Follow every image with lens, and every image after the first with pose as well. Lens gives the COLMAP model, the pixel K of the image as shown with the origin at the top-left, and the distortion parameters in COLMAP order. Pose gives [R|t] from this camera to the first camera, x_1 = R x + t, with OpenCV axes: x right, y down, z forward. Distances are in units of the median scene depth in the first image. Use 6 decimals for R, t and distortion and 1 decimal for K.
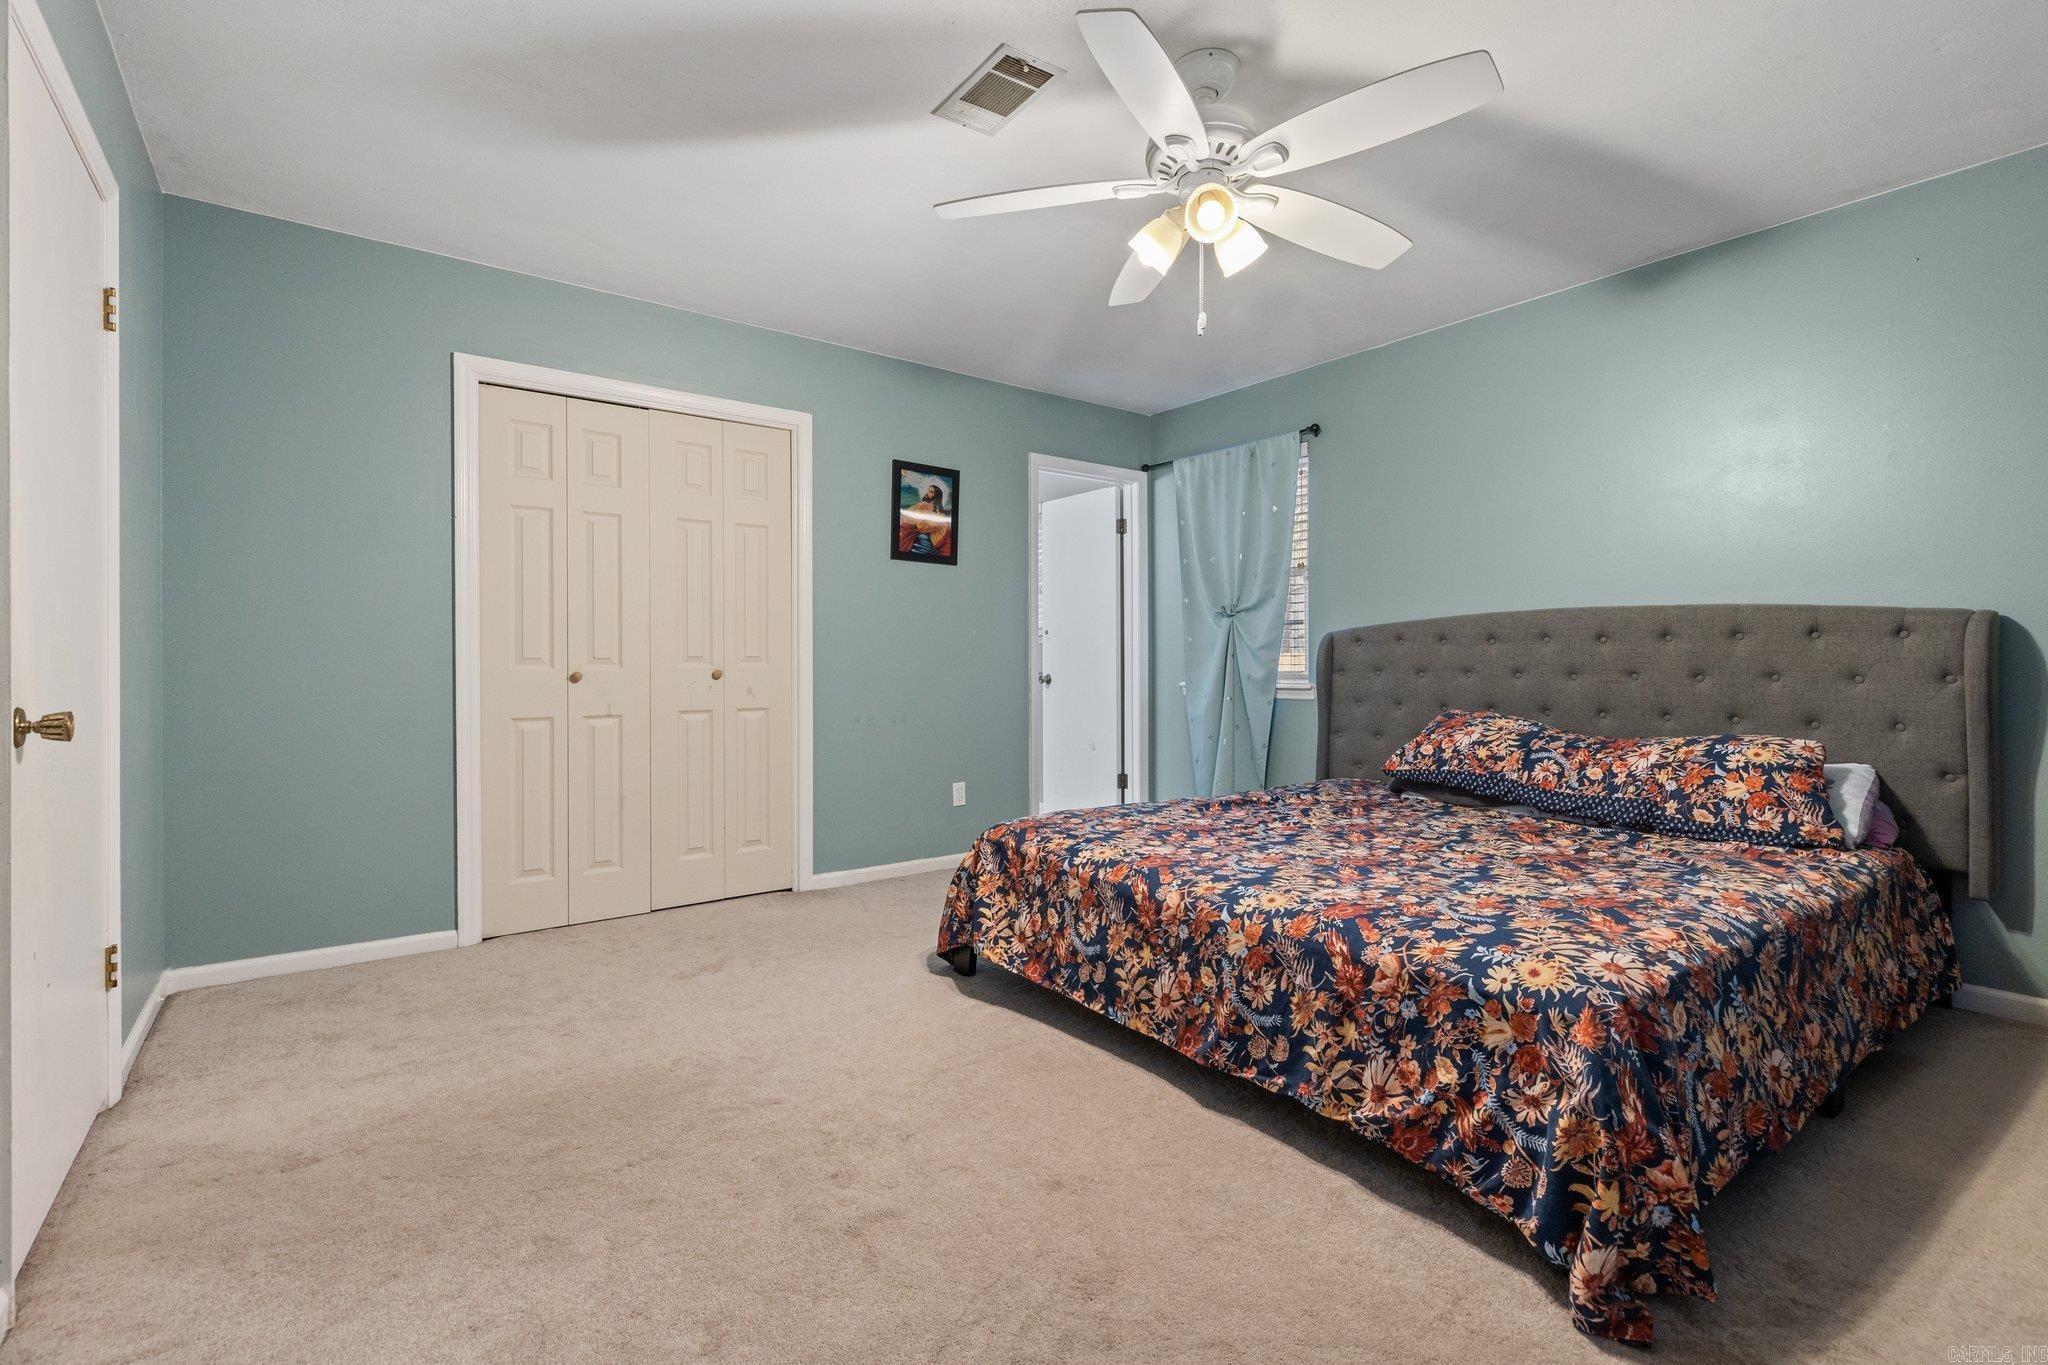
lens RADIAL K [[925.9, 0, 1021.9], [0, 925.9, 663.3], [0, 0, 1]] dist [0.005324, -0.001262]
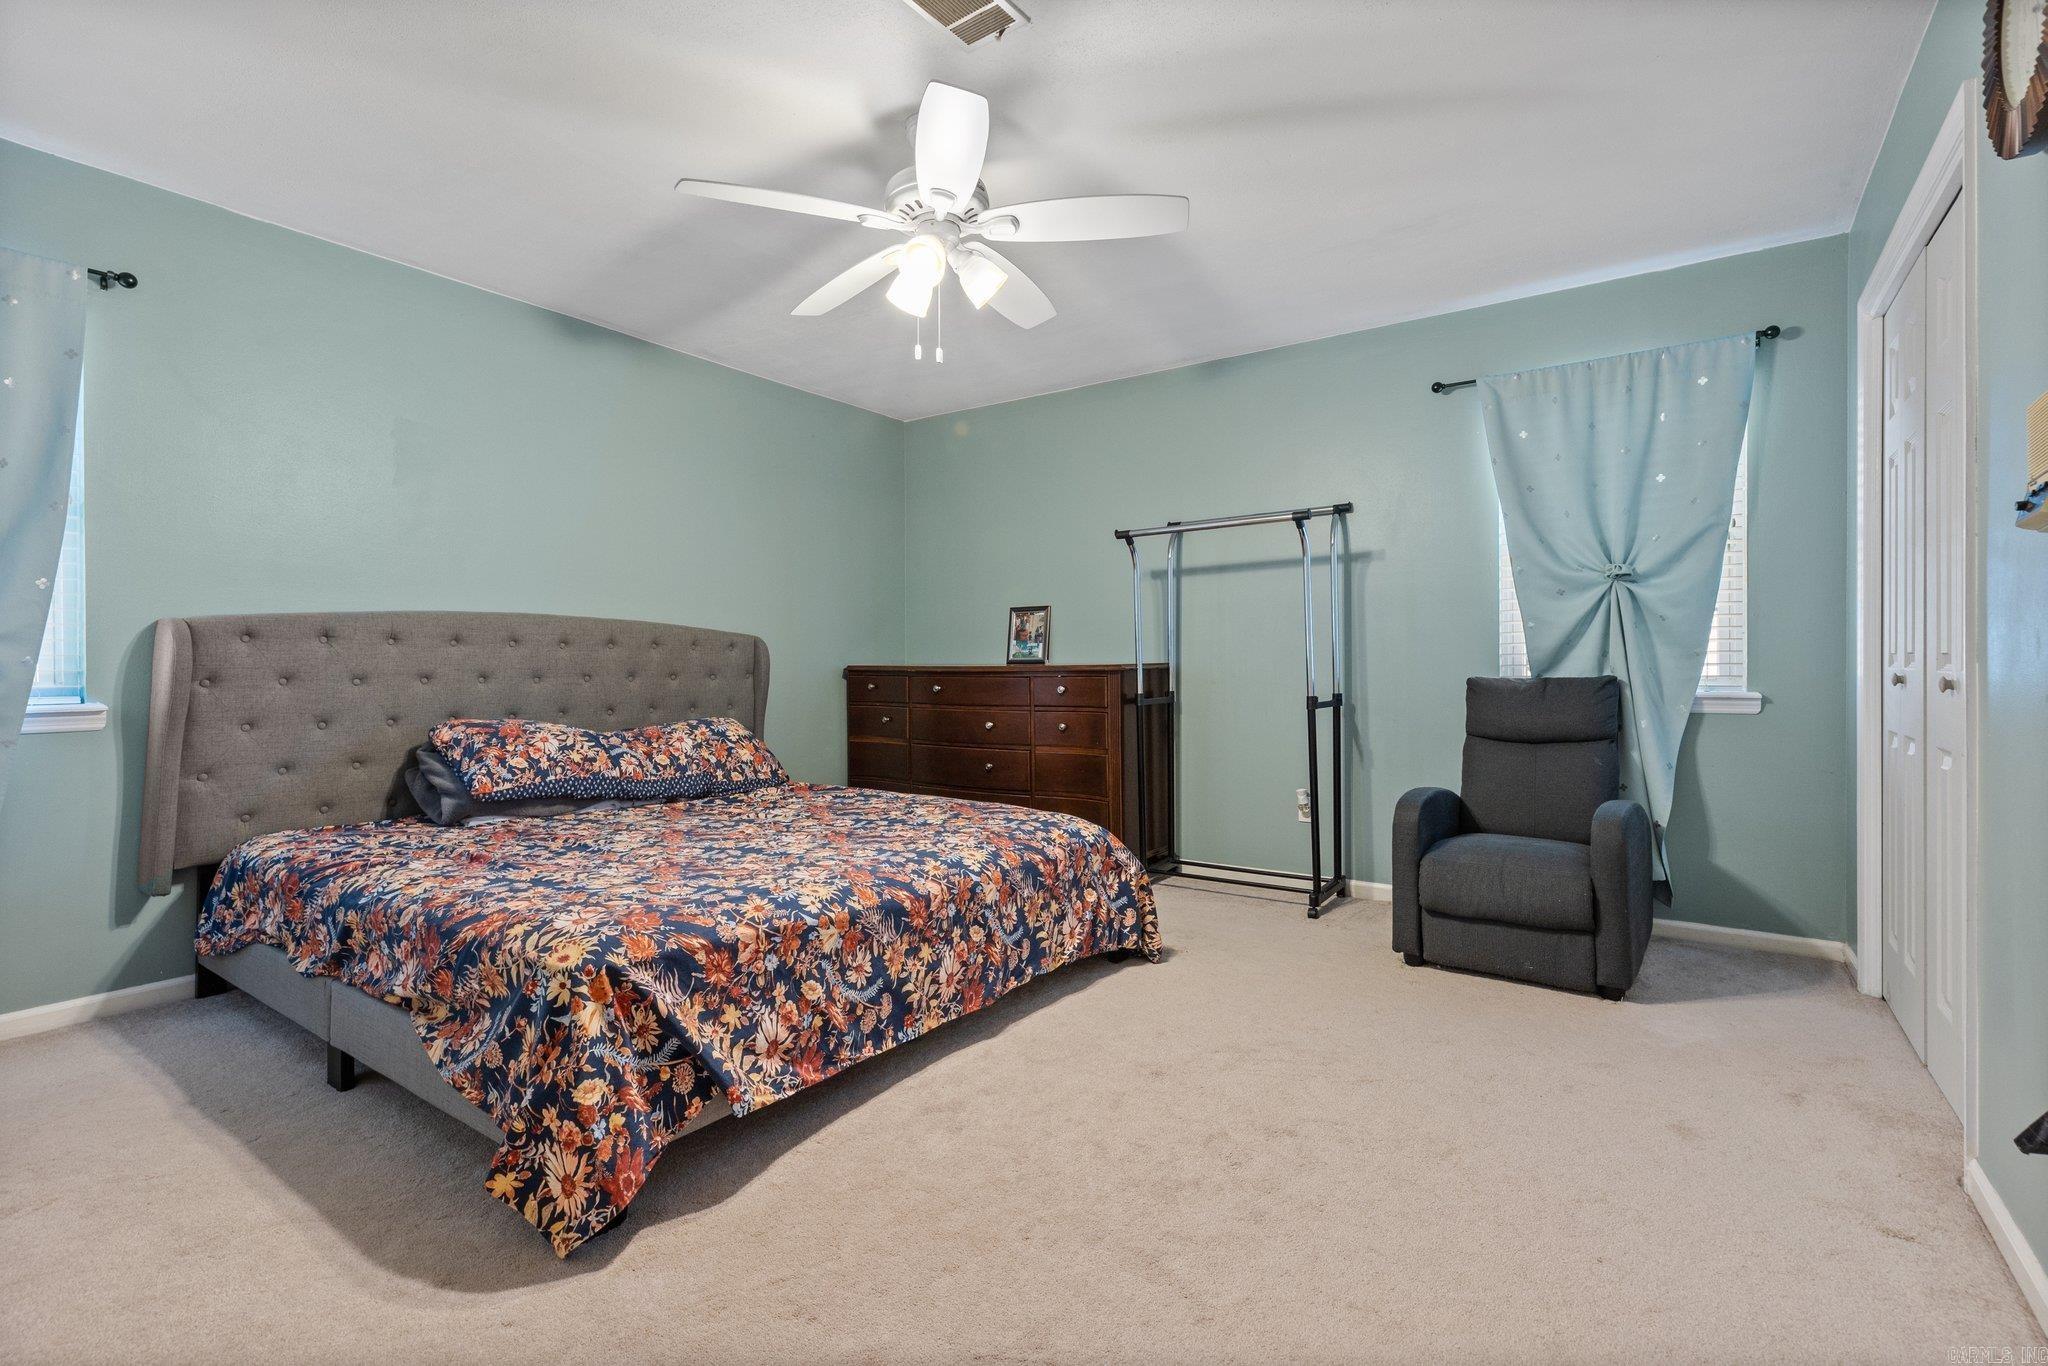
lens RADIAL K [[925.9, 0, 1016.0], [0, 925.9, 686.7], [0, 0, 1]] dist [0.005324, -0.001262]
pose [[-0.298140, -0.017664, 0.954359, -0.821343], [0.005790, 0.999777, 0.020313, 0.005044], [-0.954504, 0.011582, -0.297972, 1.159726]]
